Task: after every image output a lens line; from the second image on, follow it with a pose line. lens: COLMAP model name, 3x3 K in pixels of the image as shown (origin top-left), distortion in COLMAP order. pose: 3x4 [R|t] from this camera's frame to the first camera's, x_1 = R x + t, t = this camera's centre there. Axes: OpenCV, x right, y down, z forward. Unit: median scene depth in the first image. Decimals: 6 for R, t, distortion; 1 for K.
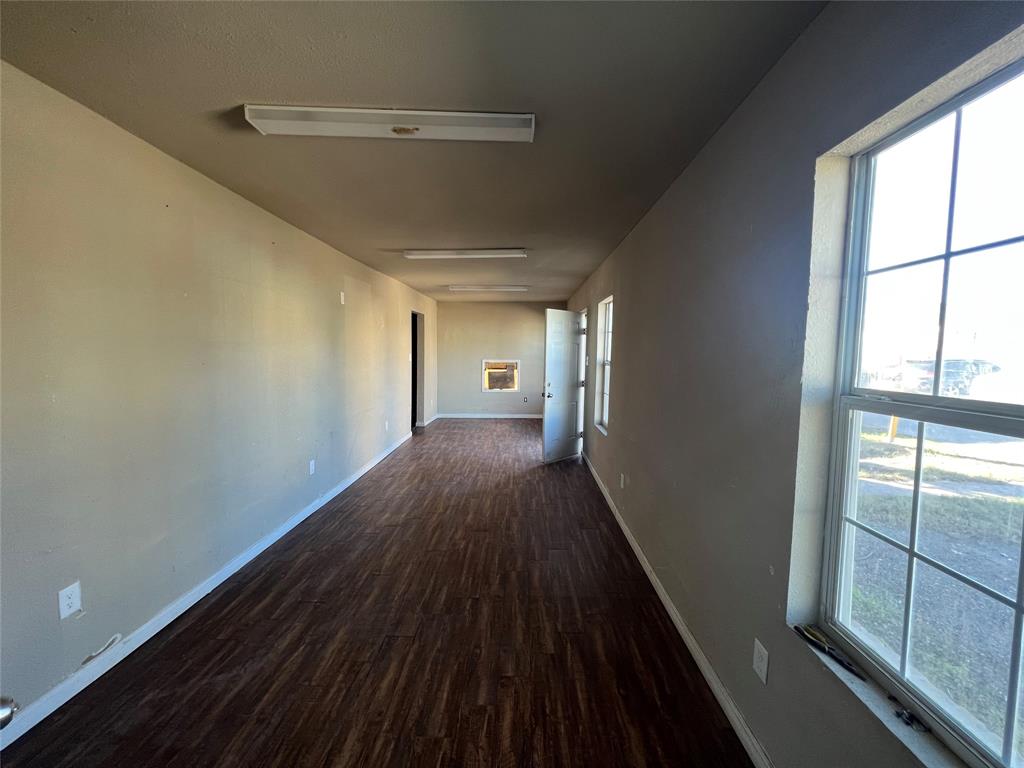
lens RADIAL K [[410.2, 0, 512.0], [0, 410.2, 384.0], [0, 0, 1]] dist [-0.003750, -0.000108]
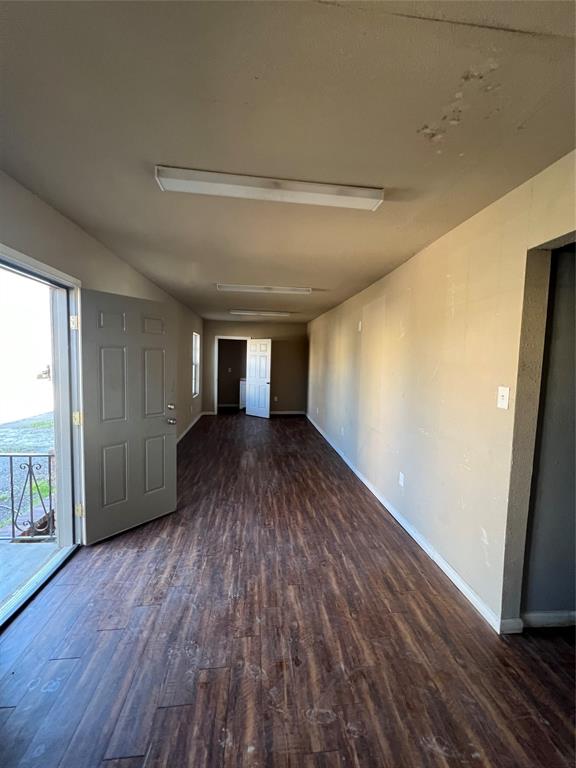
lens RADIAL K [[307.7, 0, 288.0], [0, 307.7, 384.0], [0, 0, 1]] dist [-0.003750, -0.000108]
pose [[-0.990038, -0.038688, -0.135382, -0.051311], [-0.059045, 0.986960, 0.149743, -0.146054], [0.127824, 0.156245, -0.979412, 1.748848]]
